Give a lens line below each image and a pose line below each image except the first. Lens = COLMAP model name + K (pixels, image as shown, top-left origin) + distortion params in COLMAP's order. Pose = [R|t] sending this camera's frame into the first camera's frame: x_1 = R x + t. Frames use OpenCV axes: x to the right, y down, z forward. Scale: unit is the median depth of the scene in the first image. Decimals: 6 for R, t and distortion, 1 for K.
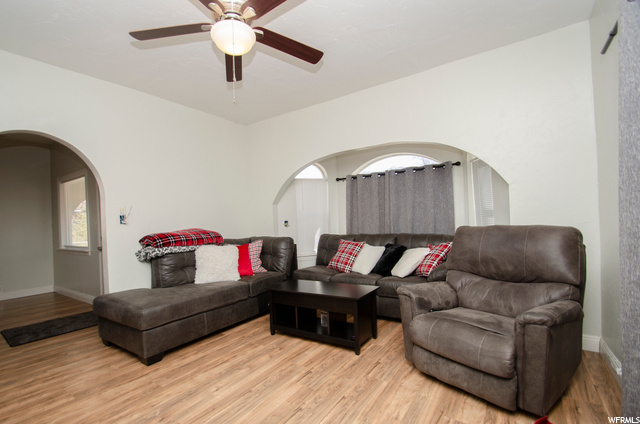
lens RADIAL K [[294.1, 0, 312.2], [0, 294.1, 219.7], [0, 0, 1]] dist [0.000388, 0.000055]
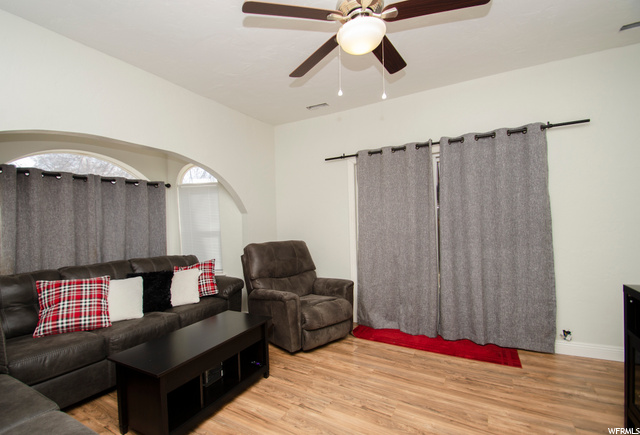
lens RADIAL K [[282.7, 0, 320.0], [0, 282.7, 217.5], [0, 0, 1]] dist [0.000778, 0.000070]
pose [[-0.068796, 0.071383, 0.995074, -0.840864], [0.037702, 0.996910, -0.068909, 0.010733], [-0.996918, 0.032775, -0.071275, 0.911569]]
